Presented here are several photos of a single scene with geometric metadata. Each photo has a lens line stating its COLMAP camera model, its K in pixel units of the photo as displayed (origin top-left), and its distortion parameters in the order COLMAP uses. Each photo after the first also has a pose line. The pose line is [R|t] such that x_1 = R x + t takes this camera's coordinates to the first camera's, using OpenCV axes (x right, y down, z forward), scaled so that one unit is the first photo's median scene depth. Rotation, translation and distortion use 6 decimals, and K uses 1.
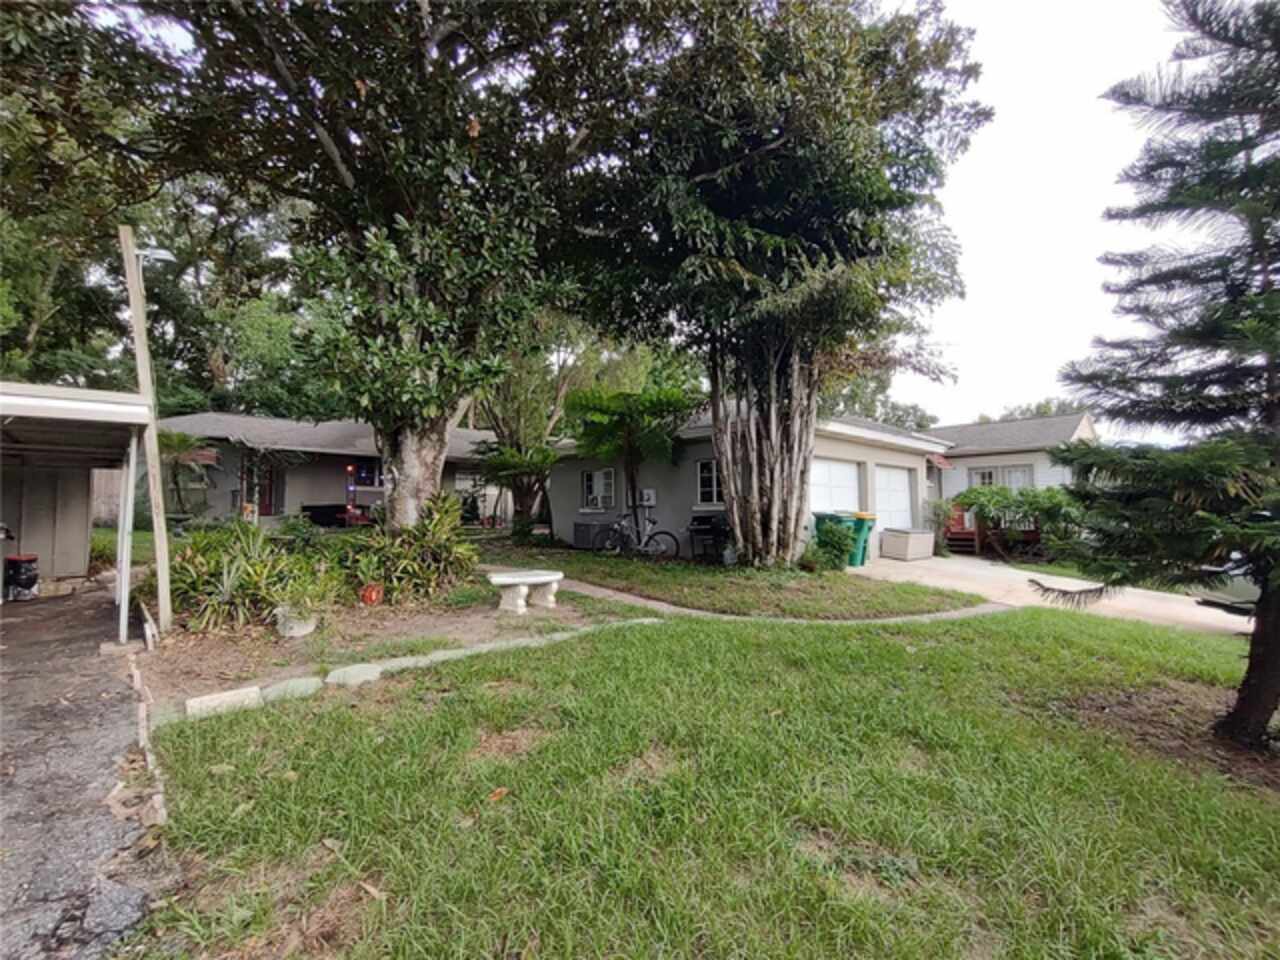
lens RADIAL K [[583.4, 0, 636.5], [0, 583.4, 467.5], [0, 0, 1]] dist [-0.000187, 0.000090]
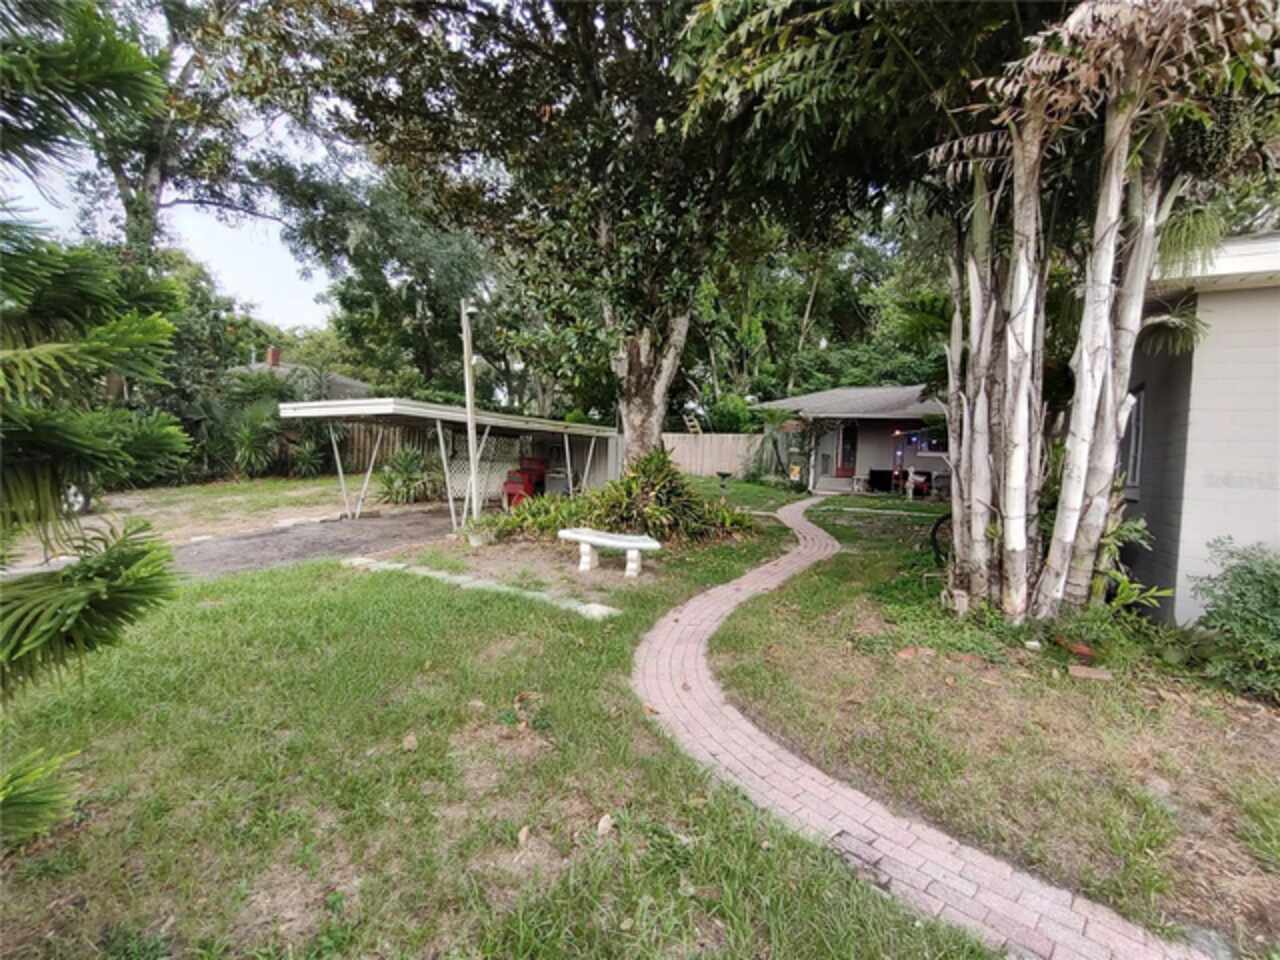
lens RADIAL K [[593.7, 0, 640.0], [0, 593.7, 480.0], [0, 0, 1]] dist [0.000167, 0.000003]
pose [[0.301245, 0.045032, -0.952483, 0.306503], [0.025108, 0.998163, 0.055132, 0.014081], [0.953216, -0.040524, 0.299561, 0.295905]]
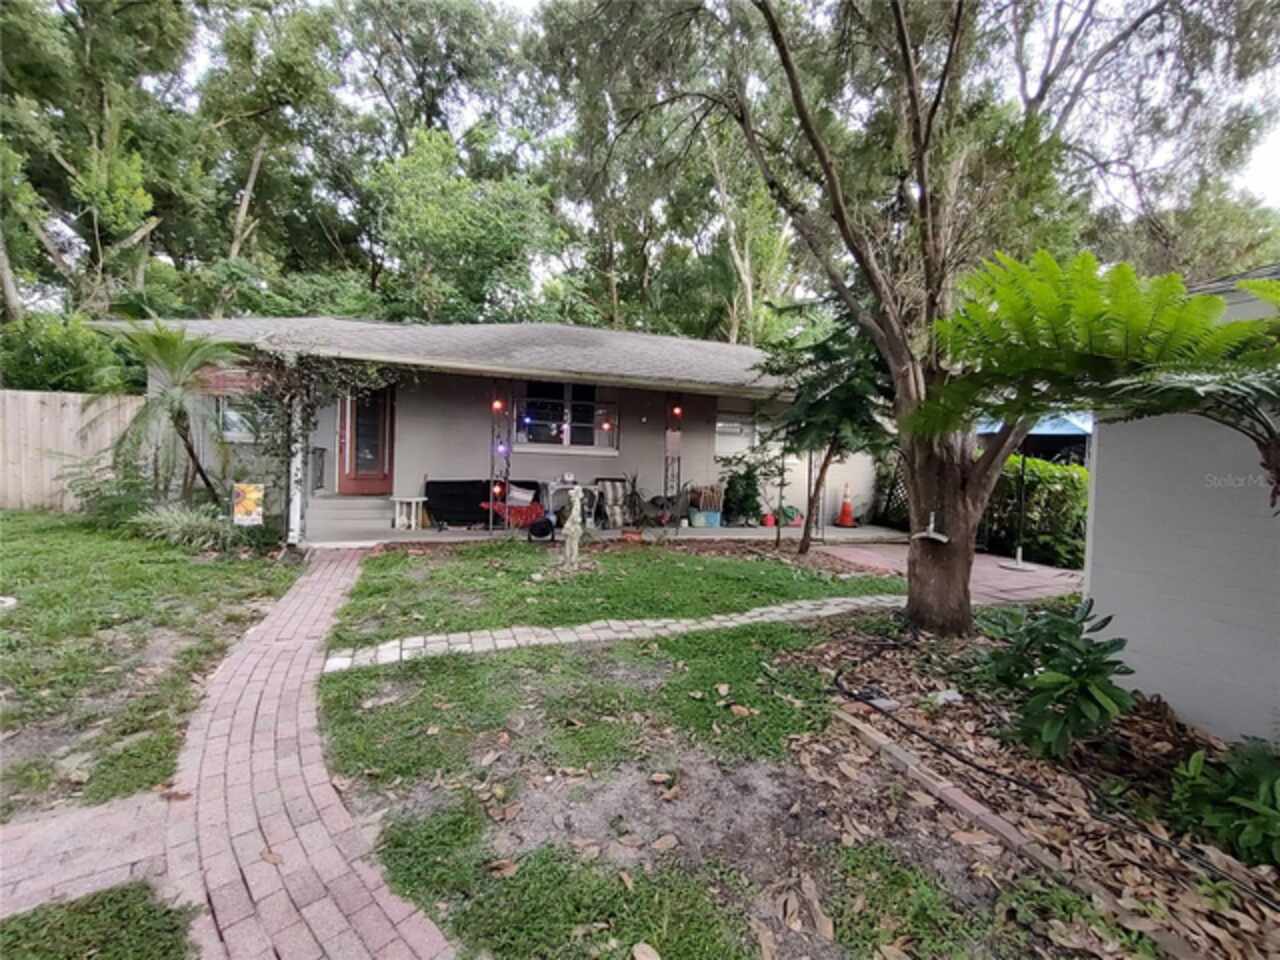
lens RADIAL K [[583.4, 0, 636.5], [0, 583.4, 467.5], [0, 0, 1]] dist [-0.000187, 0.000090]
pose [[0.923996, 0.034851, -0.380810, -0.212452], [-0.004696, 0.996797, 0.079830, 0.012492], [0.382373, -0.071975, 0.921201, 0.607366]]
